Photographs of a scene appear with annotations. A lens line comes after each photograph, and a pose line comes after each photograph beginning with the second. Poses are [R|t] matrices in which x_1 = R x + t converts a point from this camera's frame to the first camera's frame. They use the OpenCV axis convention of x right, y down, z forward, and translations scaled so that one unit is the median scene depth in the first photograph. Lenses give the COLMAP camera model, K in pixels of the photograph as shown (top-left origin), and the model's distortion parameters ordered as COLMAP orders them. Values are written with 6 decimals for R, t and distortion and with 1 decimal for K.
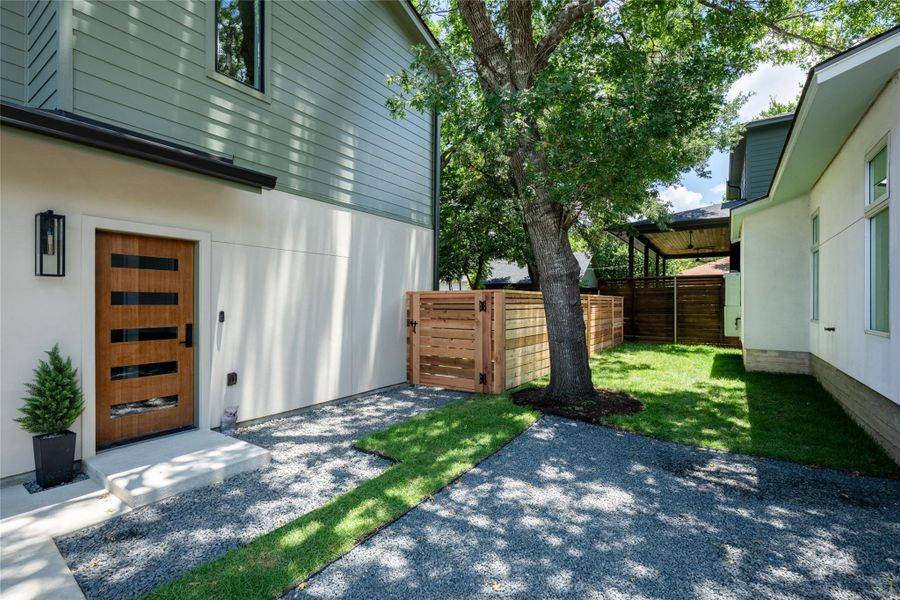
lens RADIAL K [[441.7, 0, 455.7], [0, 441.7, 299.9], [0, 0, 1]] dist [-0.003310, -0.000235]
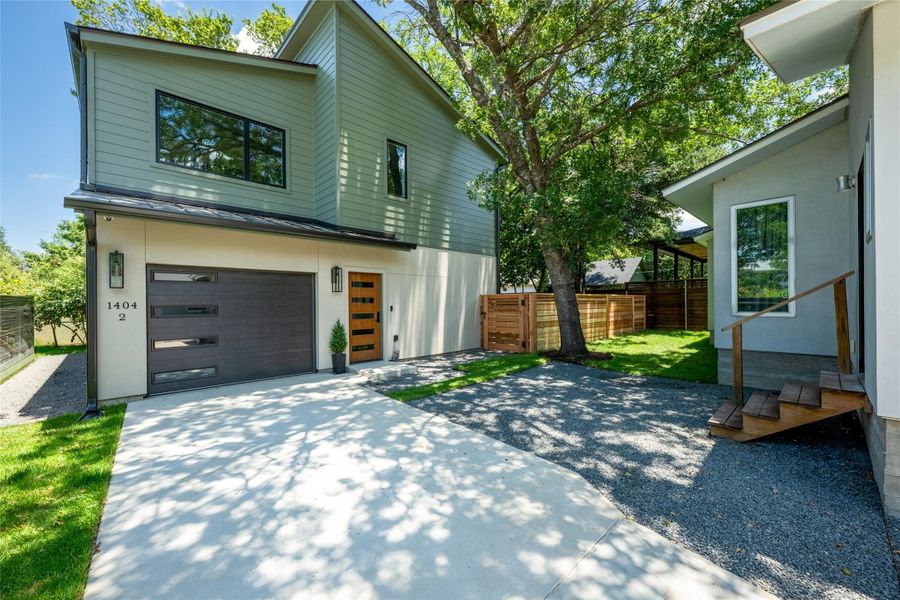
lens RADIAL K [[362.6, 0, 449.7], [0, 362.6, 299.9], [0, 0, 1]] dist [0.003533, 0.000090]
pose [[0.977409, -0.012703, -0.210976, 0.095906], [0.012613, 0.999919, -0.001773, 0.002703], [0.210981, -0.000928, 0.977490, -0.547985]]
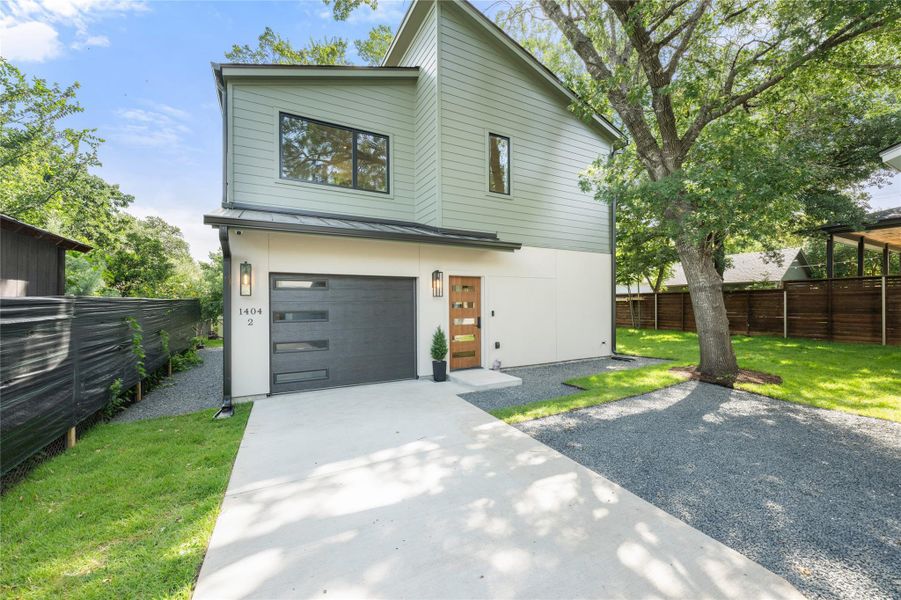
lens RADIAL K [[363.0, 0, 446.0], [0, 363.0, 301.3], [0, 0, 1]] dist [0.003533, 0.000090]
pose [[0.882901, -0.007698, -0.469496, 0.045639], [0.009372, 0.999955, 0.001229, -0.017904], [0.469465, -0.005485, 0.882934, -0.463392]]
